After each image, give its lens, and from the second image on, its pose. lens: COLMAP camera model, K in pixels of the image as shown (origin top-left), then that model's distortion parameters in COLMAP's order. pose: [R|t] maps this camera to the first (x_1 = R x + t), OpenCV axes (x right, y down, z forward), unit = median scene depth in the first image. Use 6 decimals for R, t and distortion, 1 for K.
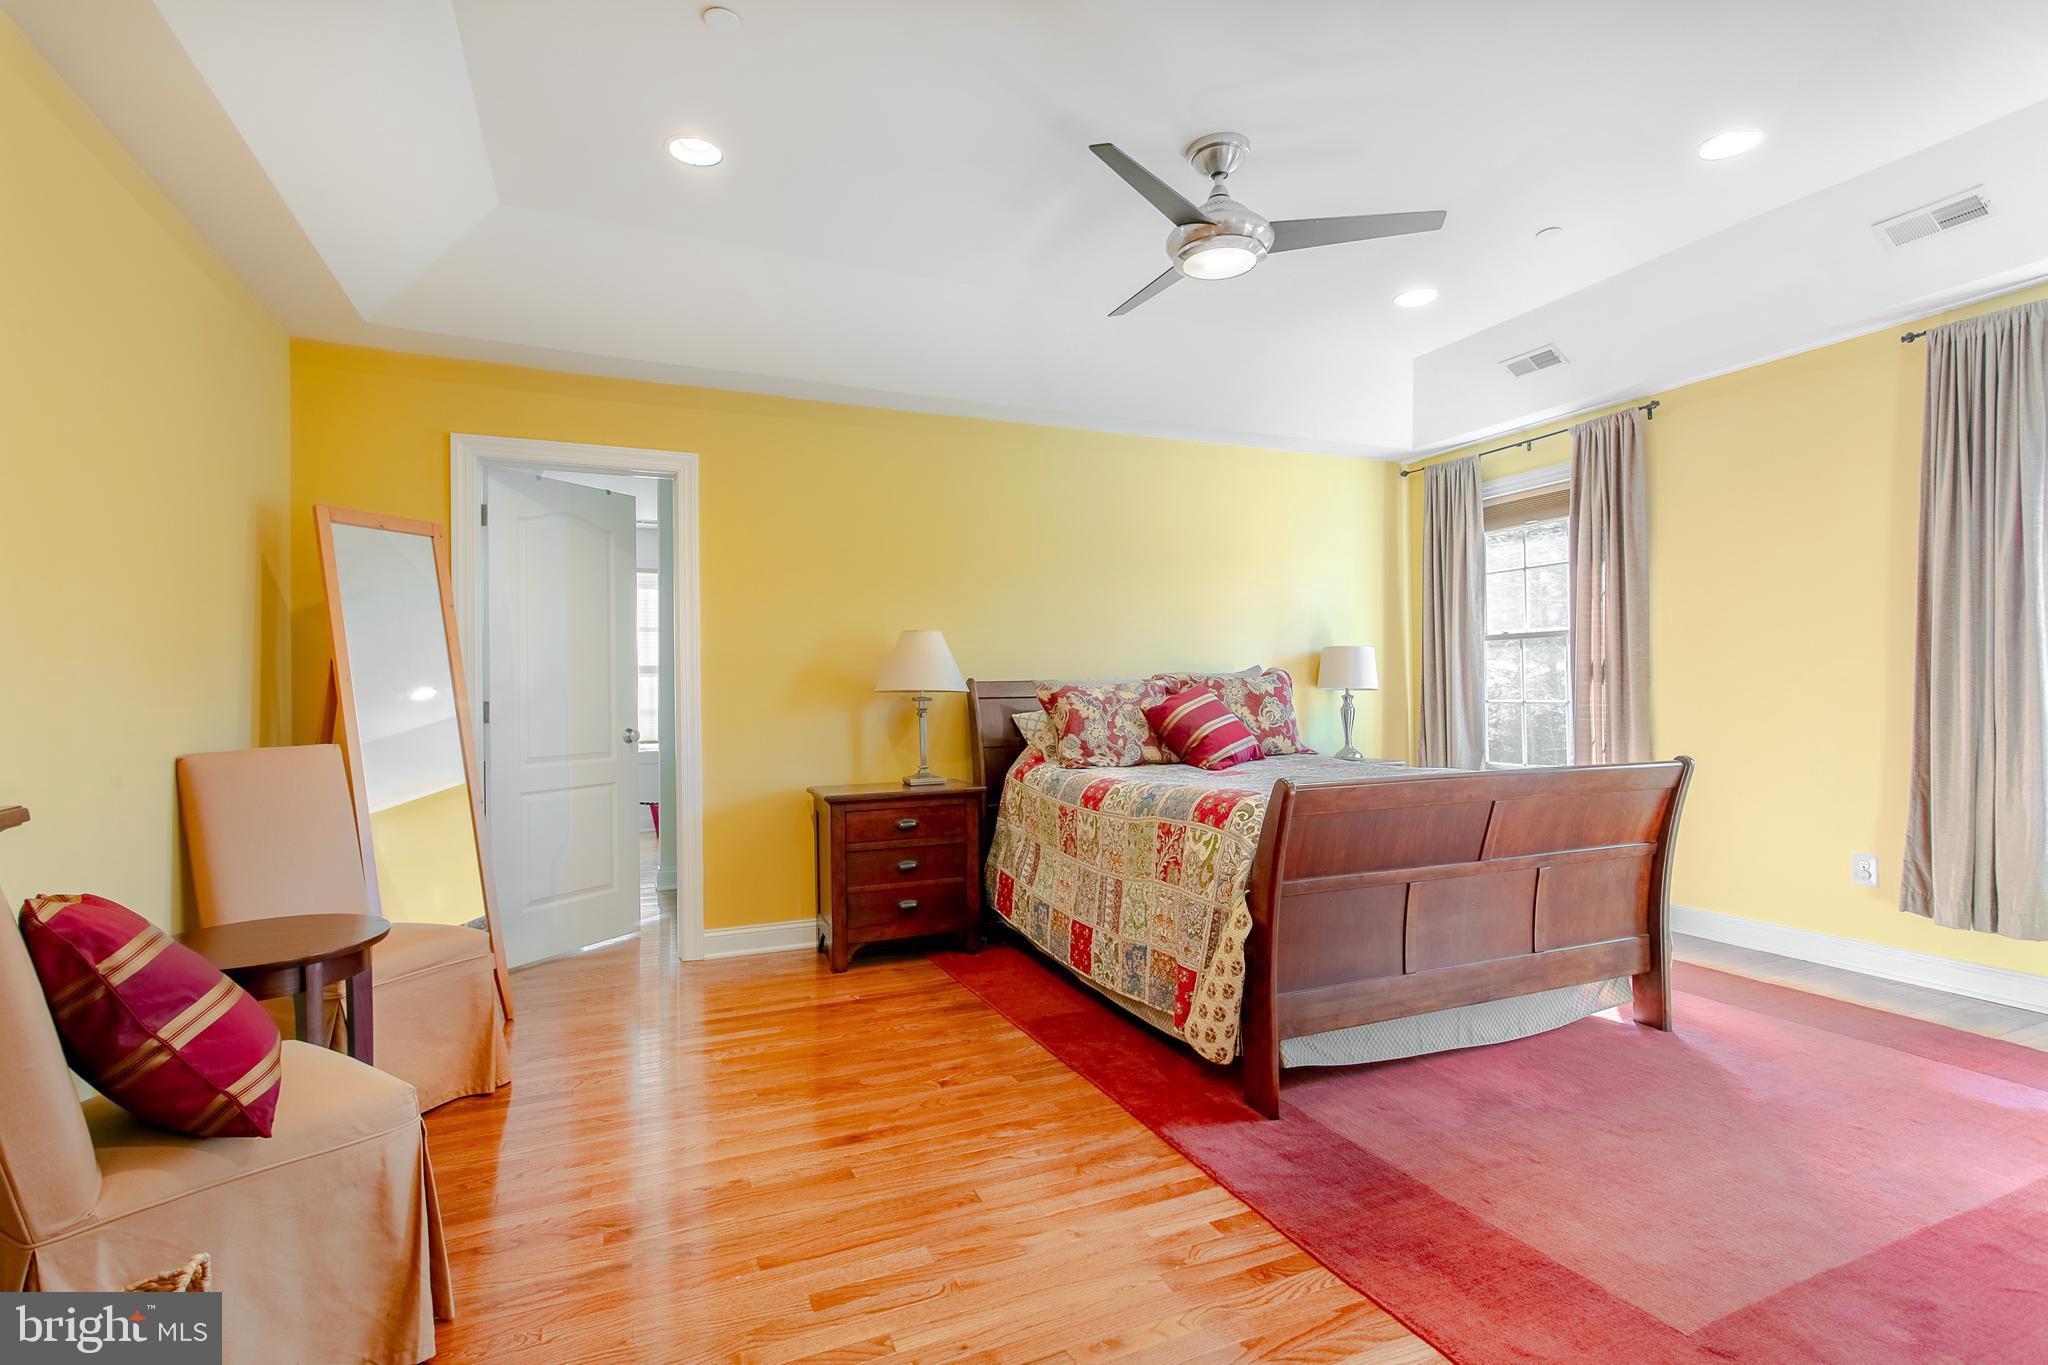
lens RADIAL K [[942.5, 0, 989.8], [0, 942.5, 680.6], [0, 0, 1]] dist [0.000526, -0.000032]
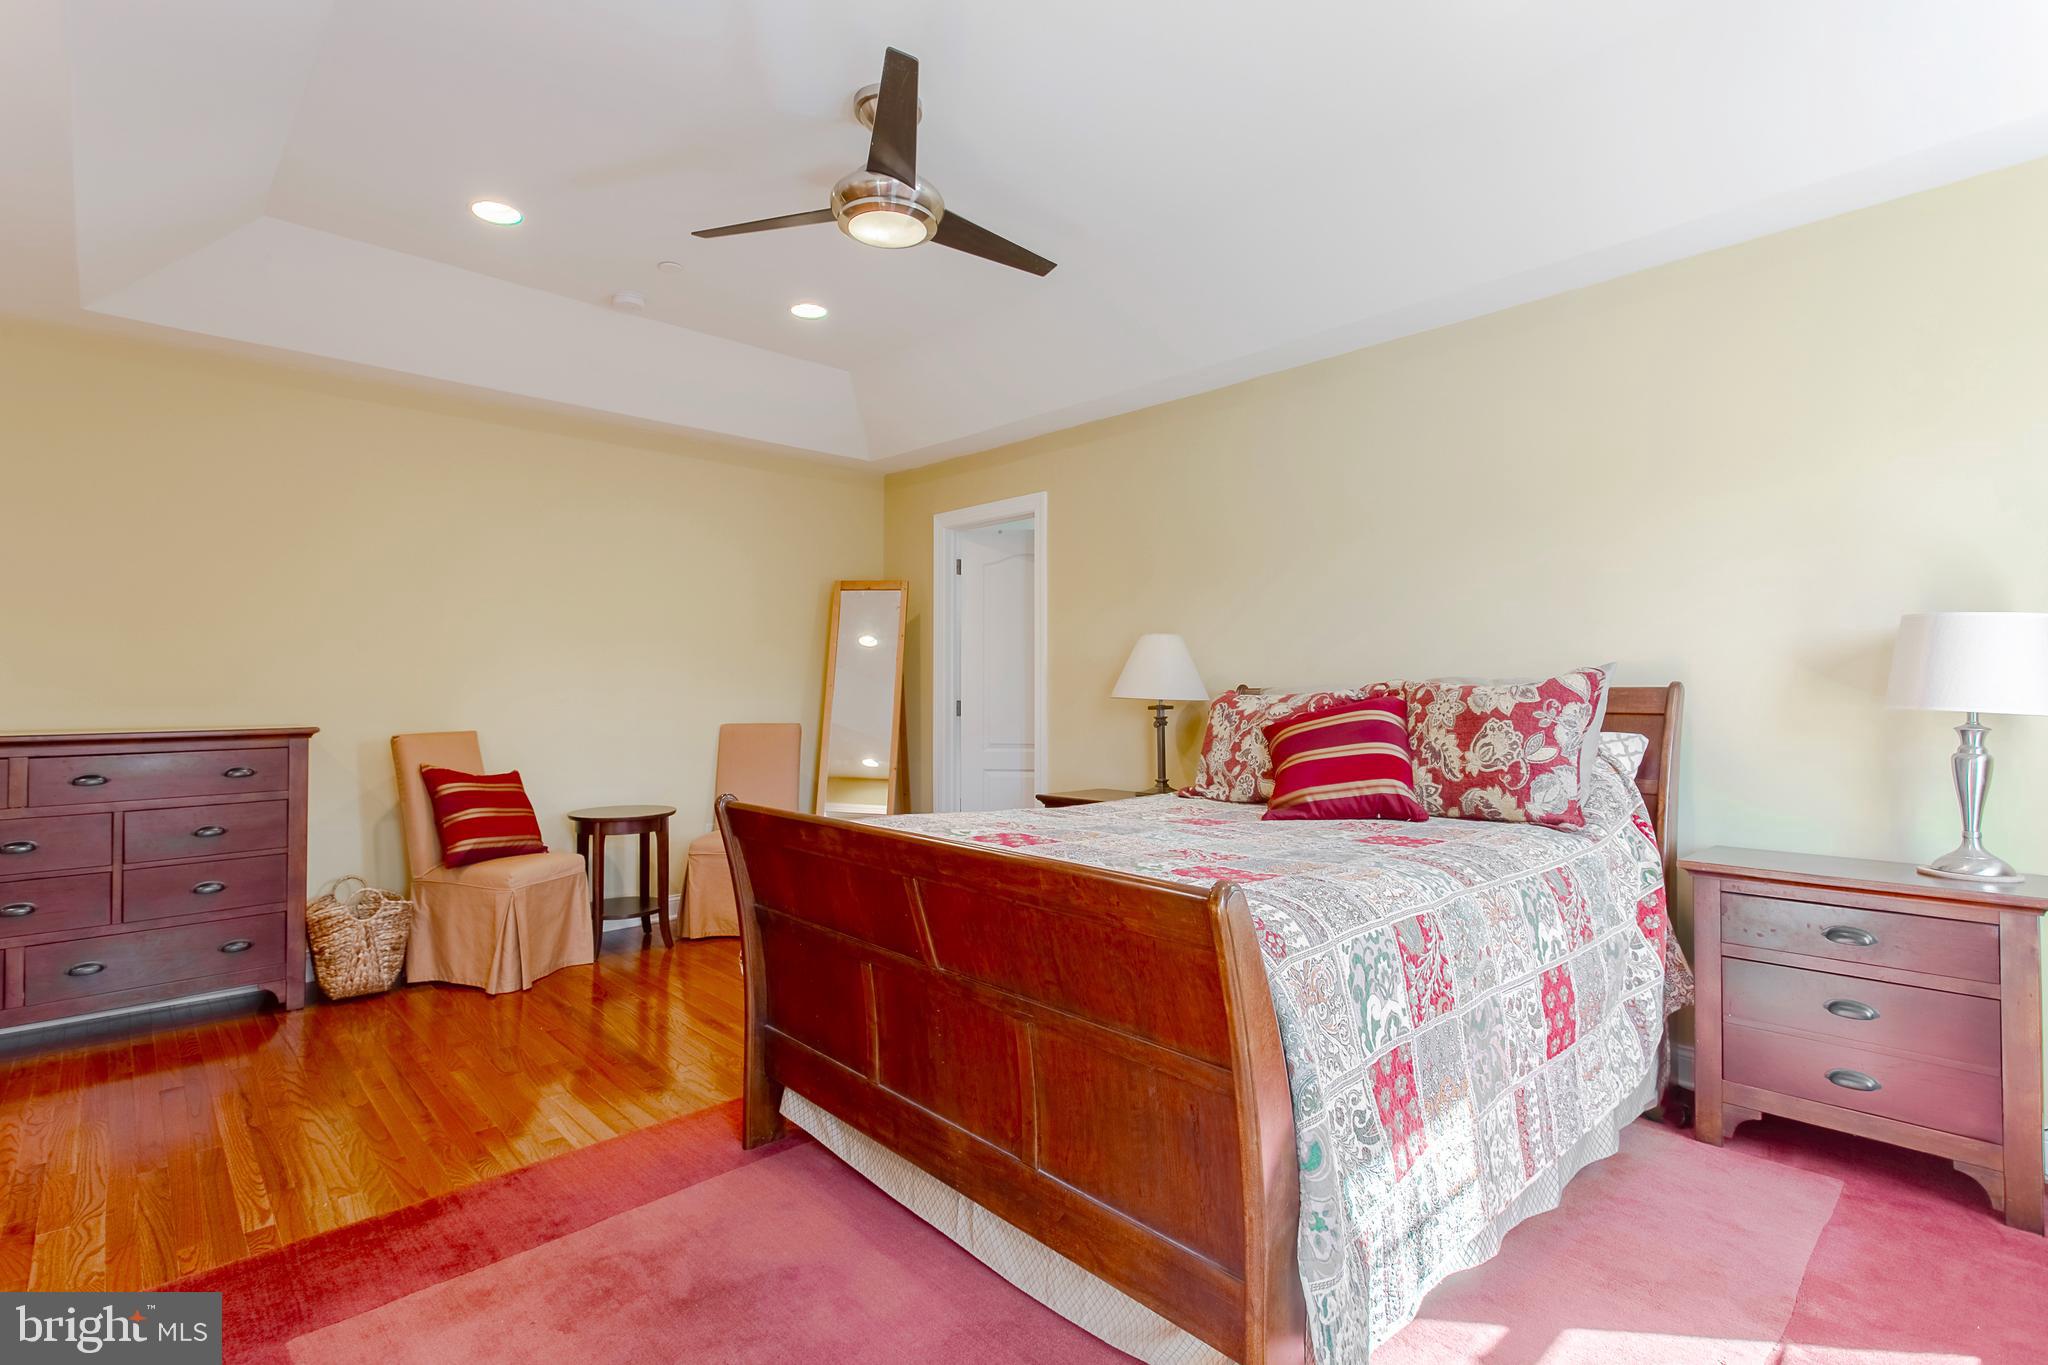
lens RADIAL K [[942.5, 0, 989.8], [0, 942.5, 680.6], [0, 0, 1]] dist [0.000526, -0.000032]
pose [[0.349973, 0.002123, -0.936757, 0.782053], [0.009318, 0.999940, 0.005747, -0.013789], [0.936713, -0.010741, 0.349932, 0.538681]]
